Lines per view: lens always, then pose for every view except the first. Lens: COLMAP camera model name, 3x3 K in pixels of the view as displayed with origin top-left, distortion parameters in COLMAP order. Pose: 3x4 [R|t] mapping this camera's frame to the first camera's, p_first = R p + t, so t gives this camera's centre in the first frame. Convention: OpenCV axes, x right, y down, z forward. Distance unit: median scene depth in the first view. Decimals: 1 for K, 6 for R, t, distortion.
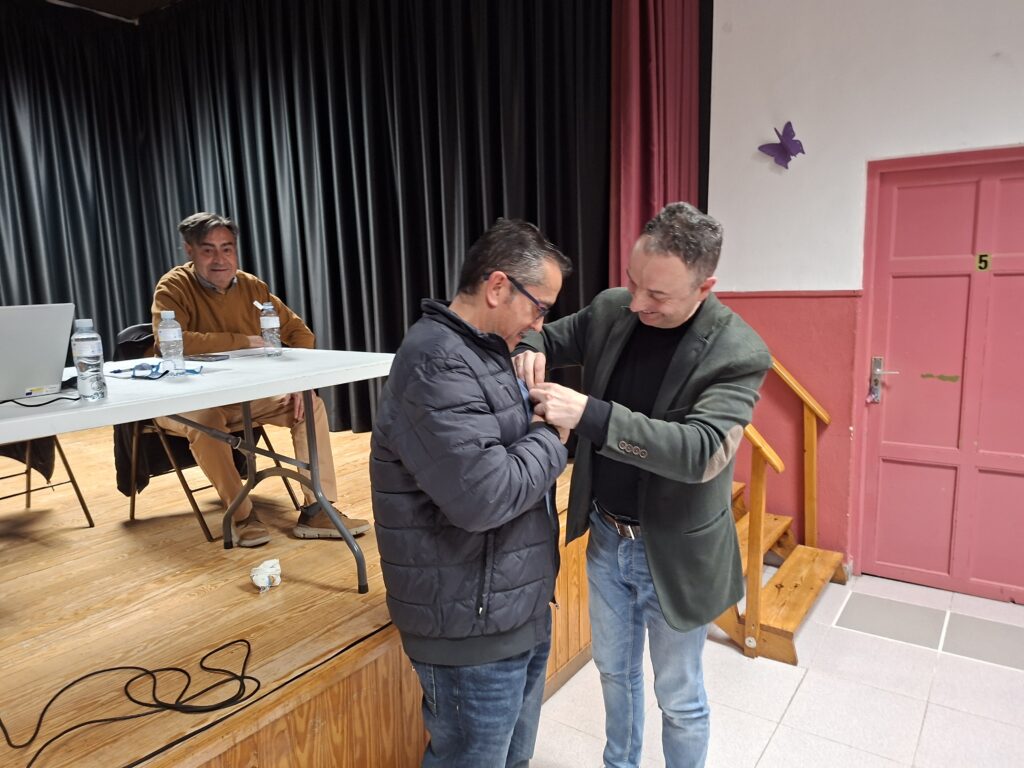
lens RADIAL K [[736.9, 0, 523.7], [0, 736.9, 386.6], [0, 0, 1]] dist [0.066891, -0.094205]
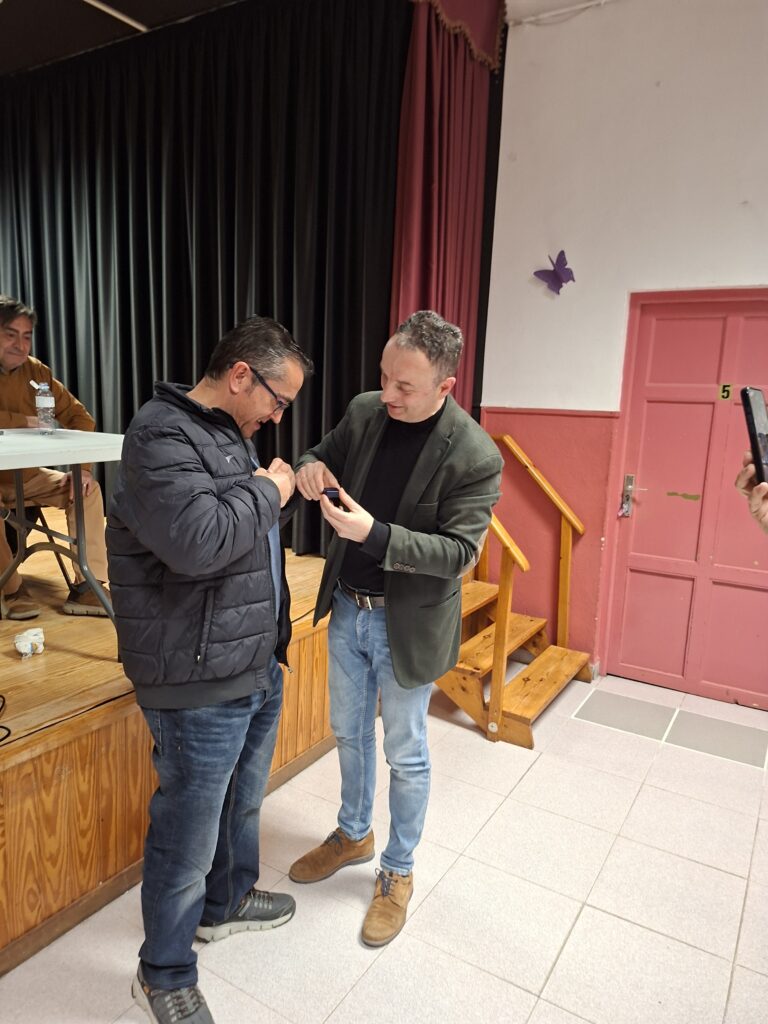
lens RADIAL K [[737.7, 0, 387.2], [0, 737.7, 509.4], [0, 0, 1]] dist [0.078417, -0.105892]
pose [[0.996095, 0.051837, 0.071462, 0.058085], [-0.052607, 0.998575, 0.008932, 0.024348], [-0.070898, -0.012657, 0.997403, -0.069326]]
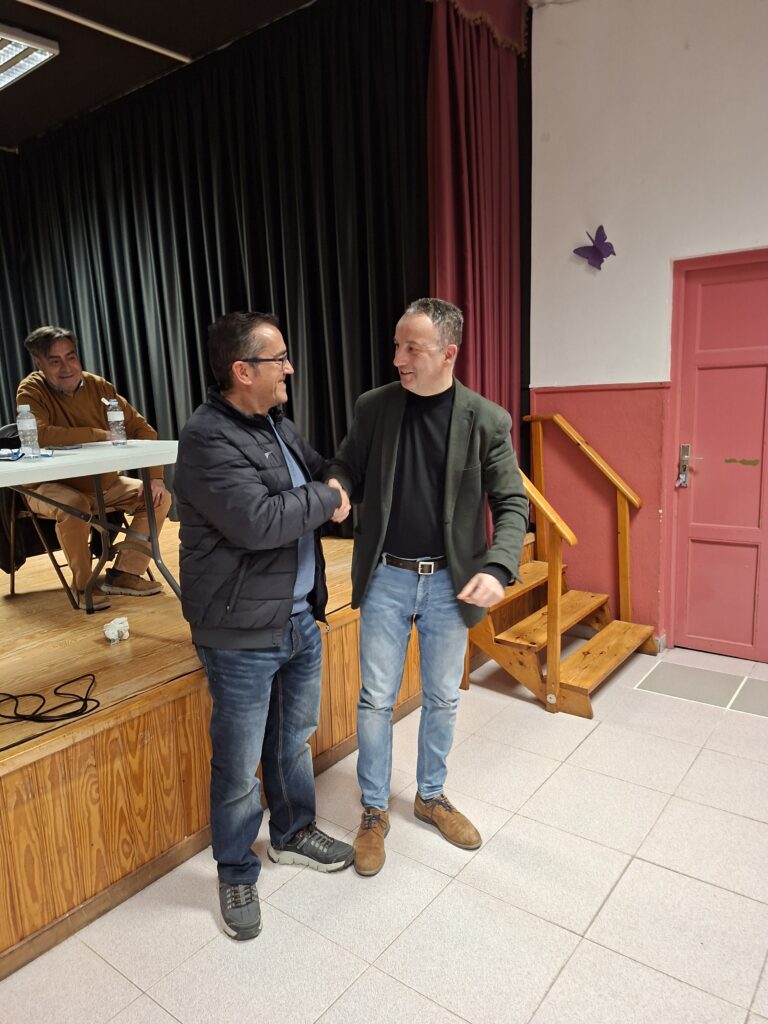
lens RADIAL K [[736.5, 0, 376.1], [0, 736.5, 519.4], [0, 0, 1]] dist [0.080630, -0.112760]
pose [[0.998256, -0.010533, -0.058093, 0.111398], [0.012269, 0.999487, 0.029595, 0.038169], [0.057751, -0.030256, 0.997872, -0.123700]]
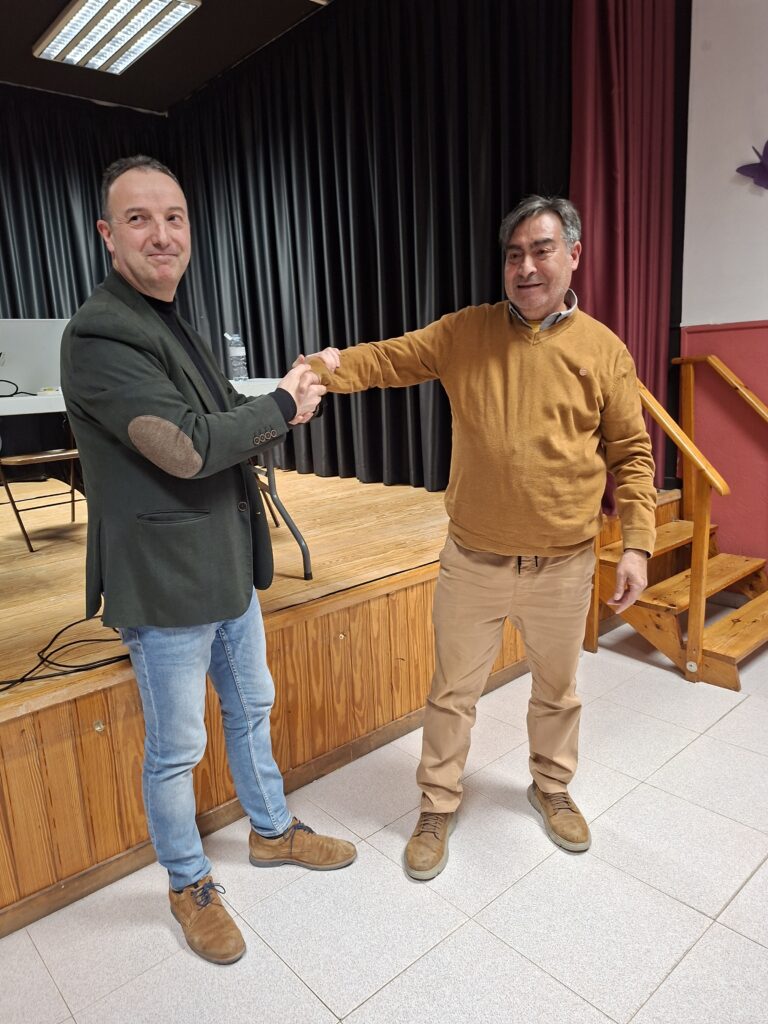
lens RADIAL K [[736.9, 0, 365.7], [0, 736.9, 507.1], [0, 0, 1]] dist [0.066891, -0.094205]
pose [[0.968044, 0.021333, -0.249872, 0.127090], [-0.008921, 0.998674, 0.050701, 0.081913], [0.250622, -0.046851, 0.966951, -0.077696]]
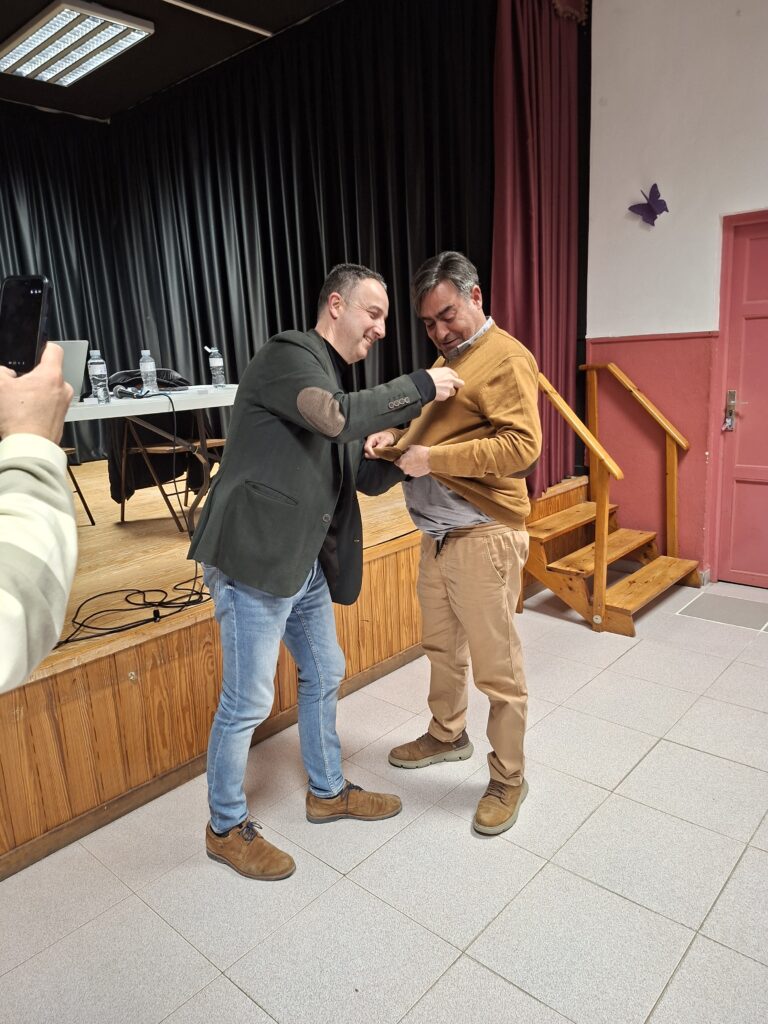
lens RADIAL K [[737.7, 0, 387.2], [0, 737.7, 509.4], [0, 0, 1]] dist [0.078417, -0.105892]
pose [[0.992035, 0.001542, -0.125955, 0.114970], [0.006617, 0.997907, 0.064332, 0.079872], [0.125790, -0.064653, 0.989948, -0.264223]]
